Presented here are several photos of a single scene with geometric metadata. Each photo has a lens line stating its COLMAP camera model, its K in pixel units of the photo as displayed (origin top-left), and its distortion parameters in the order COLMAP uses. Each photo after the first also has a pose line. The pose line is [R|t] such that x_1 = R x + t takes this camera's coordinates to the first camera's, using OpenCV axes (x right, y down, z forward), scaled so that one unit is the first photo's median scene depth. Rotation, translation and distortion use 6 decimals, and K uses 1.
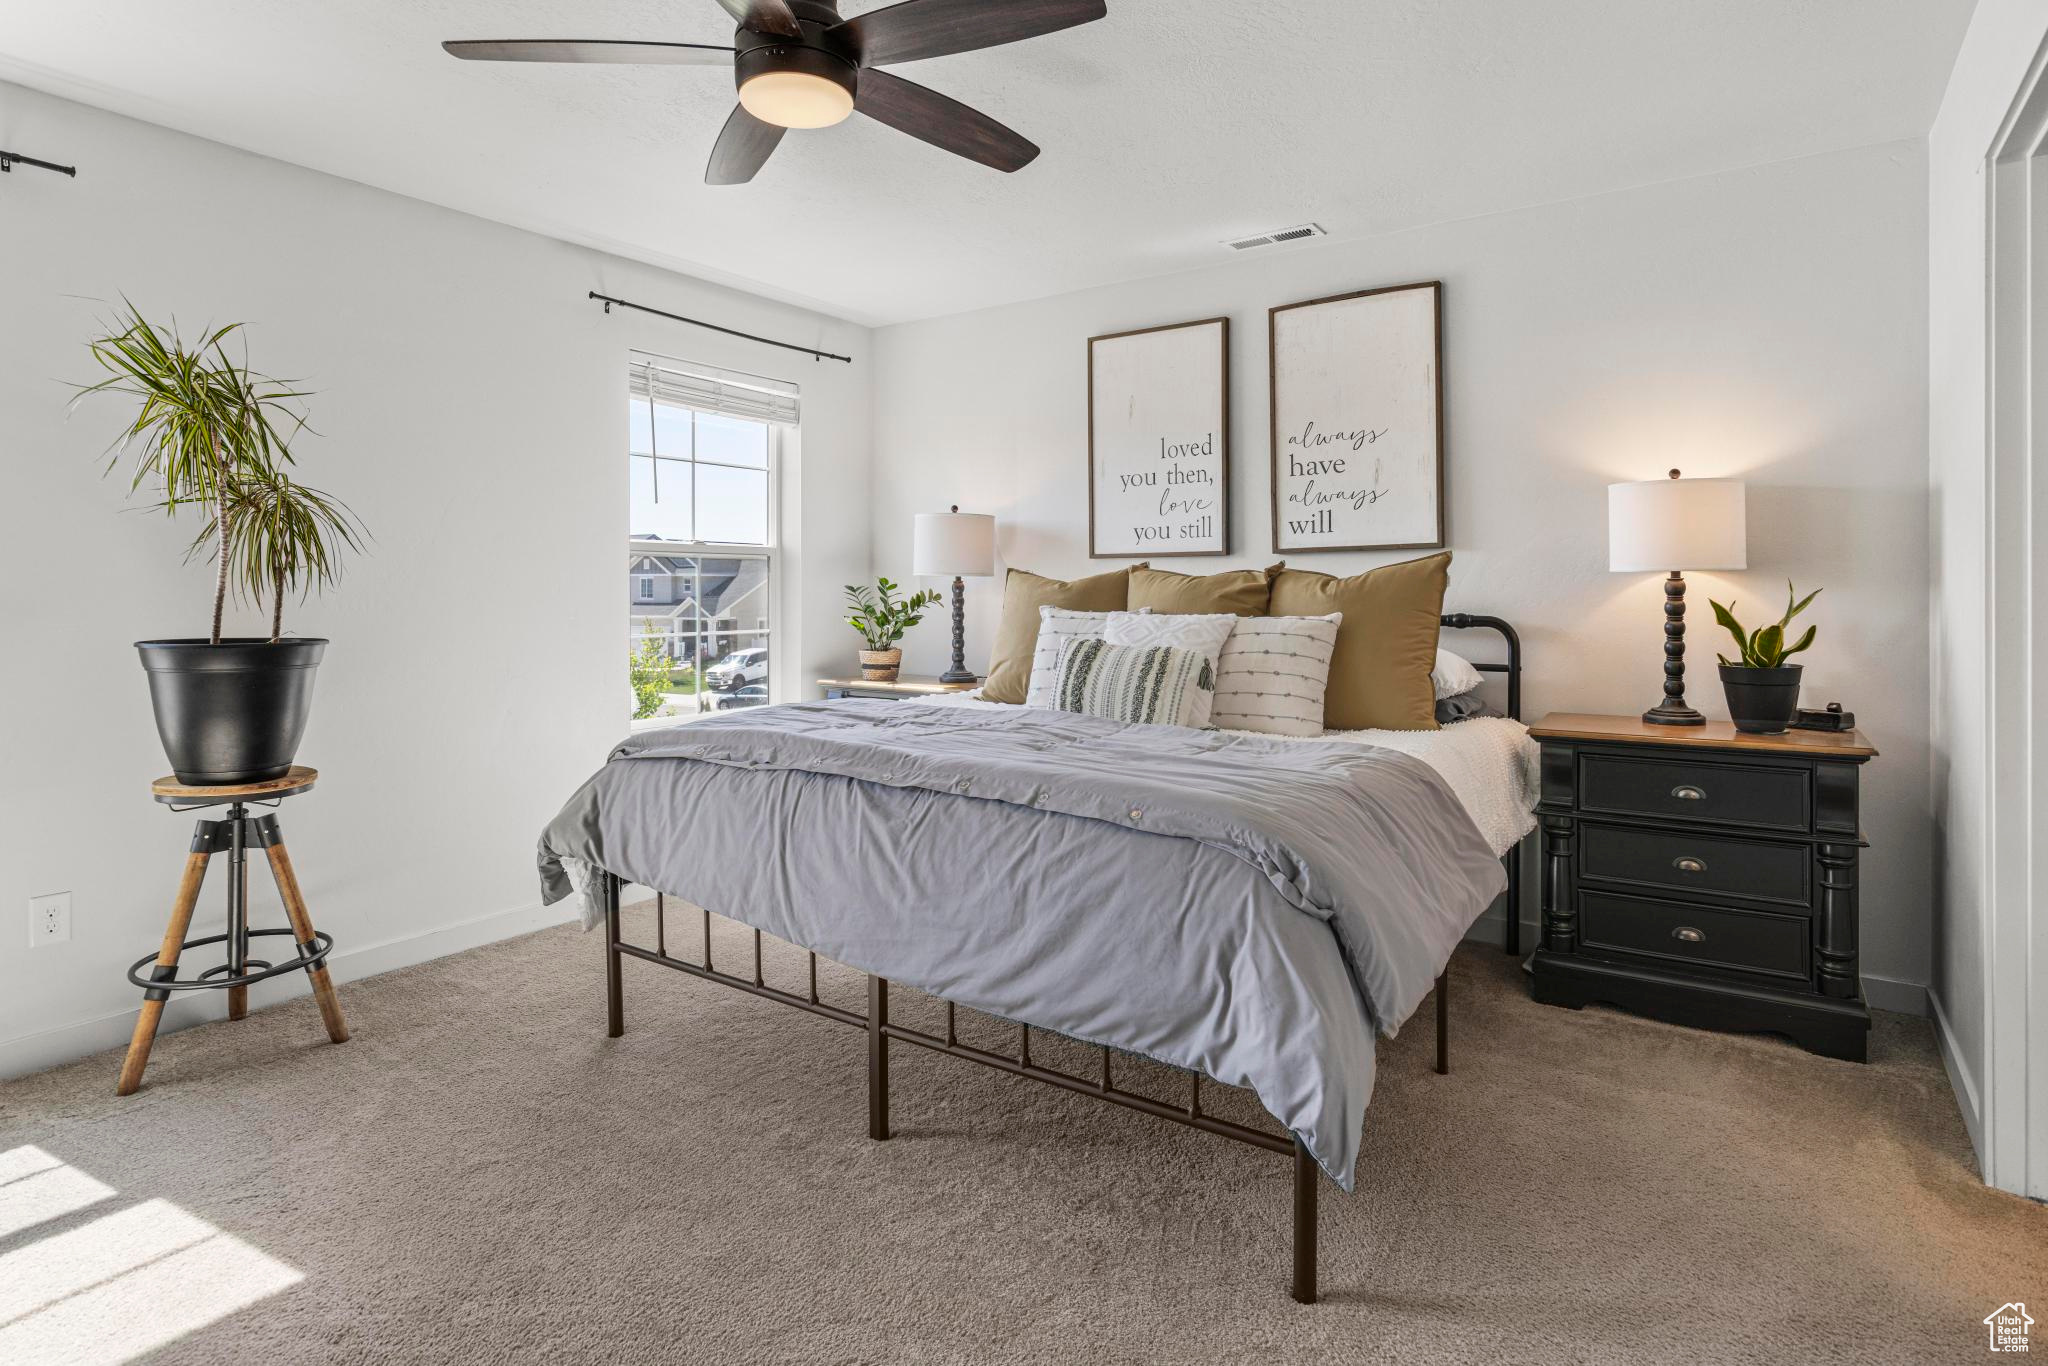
lens RADIAL K [[1059.0, 0, 1006.9], [0, 1059.0, 588.7], [0, 0, 1]] dist [0.011589, 0.000182]
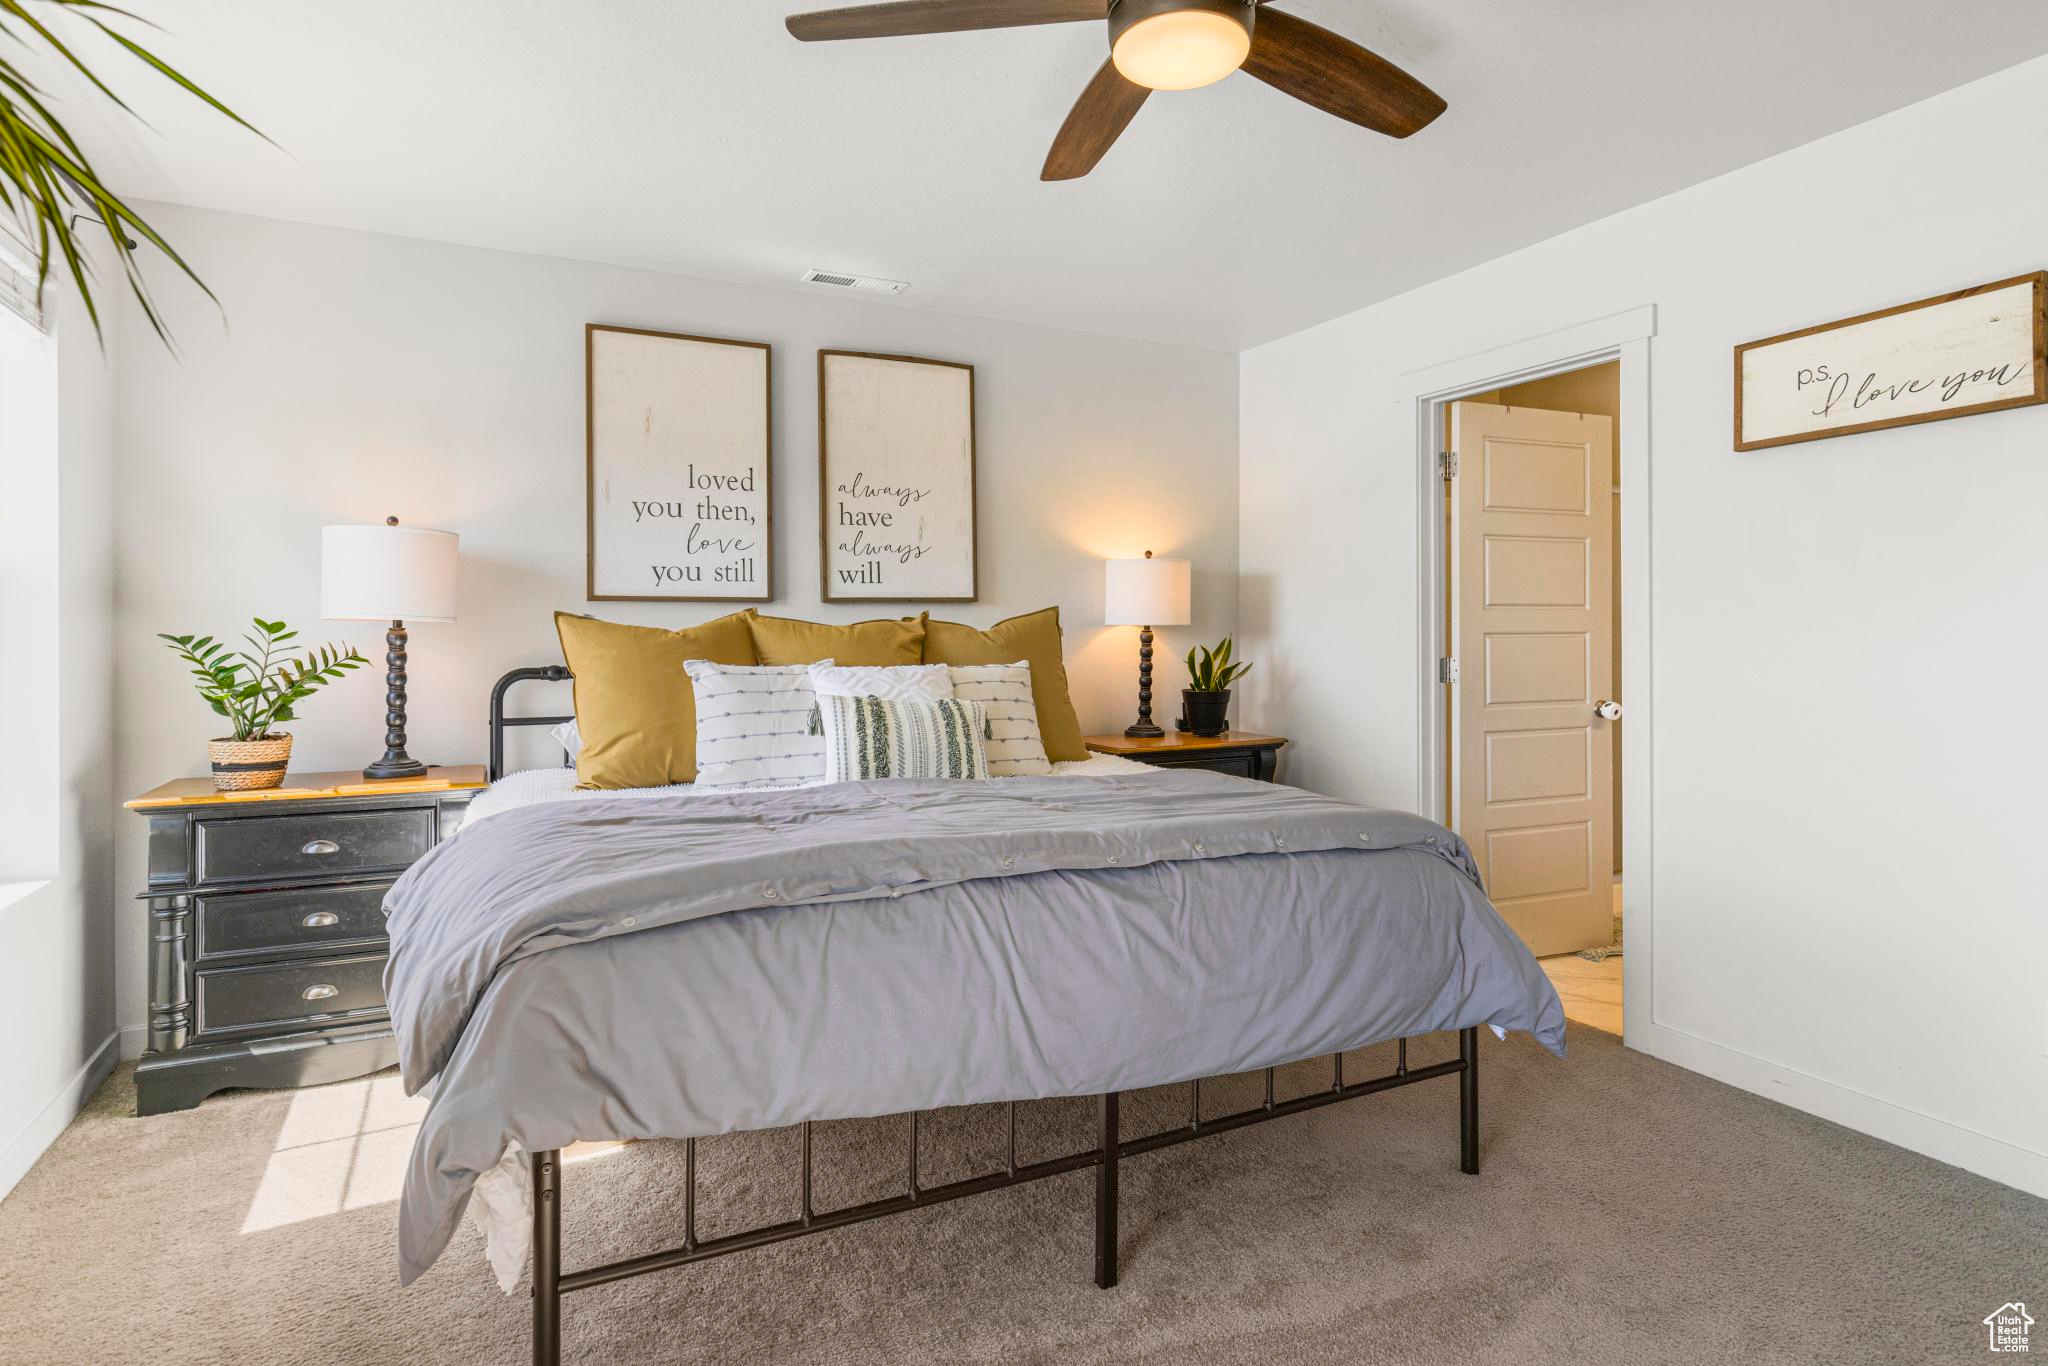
lens RADIAL K [[1059.0, 0, 1031.2], [0, 1059.0, 637.9], [0, 0, 1]] dist [0.011589, 0.000182]
pose [[0.500830, -0.000654, 0.865545, -0.506414], [0.001337, 0.999999, -0.000018, -0.000364], [-0.865544, 0.001166, 0.500831, 0.358957]]
